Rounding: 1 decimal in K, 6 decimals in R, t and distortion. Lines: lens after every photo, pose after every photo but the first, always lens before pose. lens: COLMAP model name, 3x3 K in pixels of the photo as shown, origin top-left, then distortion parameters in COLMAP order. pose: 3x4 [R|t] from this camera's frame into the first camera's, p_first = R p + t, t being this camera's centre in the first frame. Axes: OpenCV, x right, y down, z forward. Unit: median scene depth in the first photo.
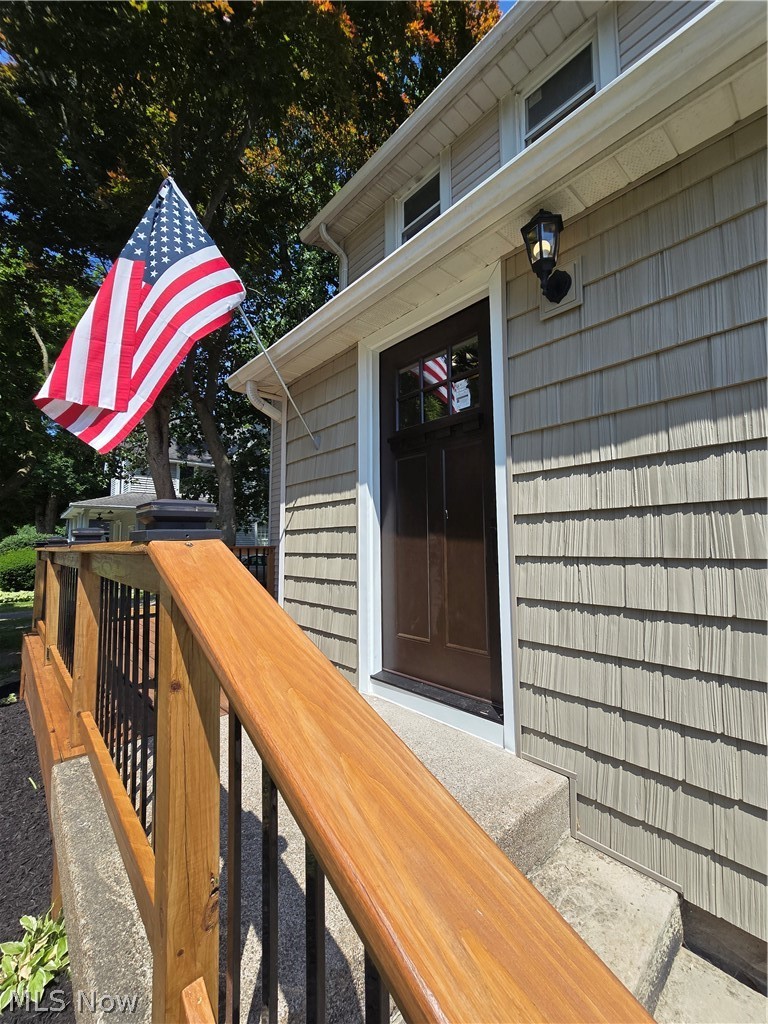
lens RADIAL K [[418.2, 0, 384.0], [0, 418.2, 512.0], [0, 0, 1]] dist [0.002930, -0.000202]
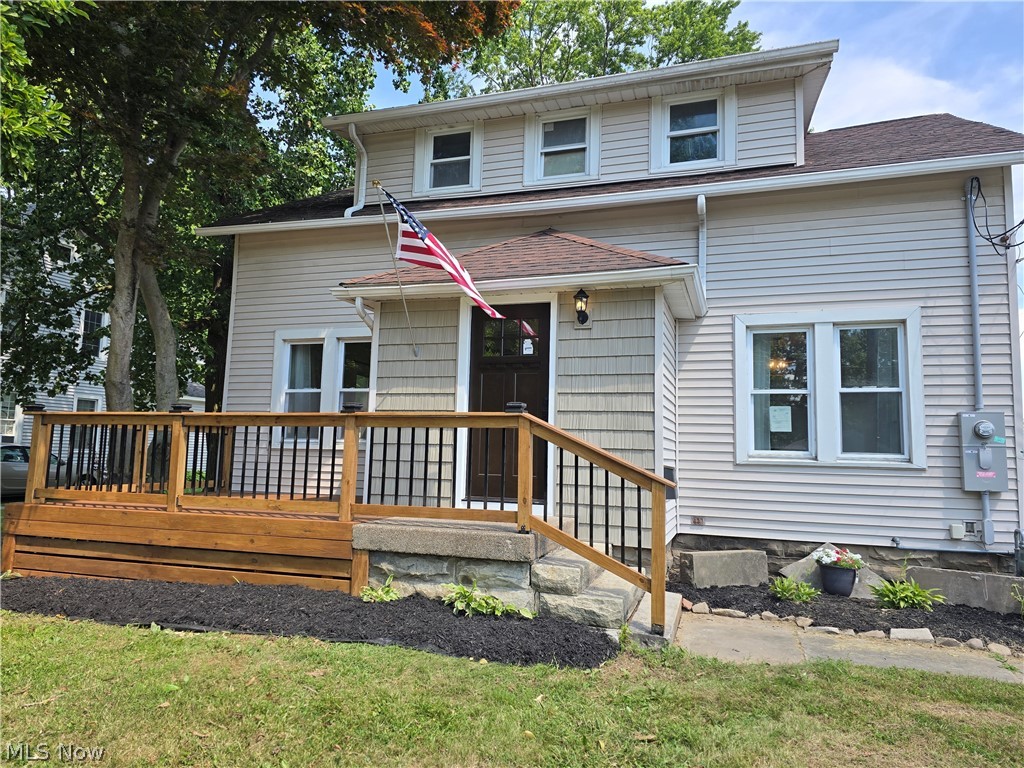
lens RADIAL K [[670.2, 0, 512.0], [0, 670.2, 384.0], [0, 0, 1]] dist [0.070276, -0.068269]
pose [[0.870793, 0.083981, 0.484424, -1.065514], [-0.073725, 0.996467, -0.040224, 0.019204], [-0.486091, -0.000687, 0.873908, -1.301618]]
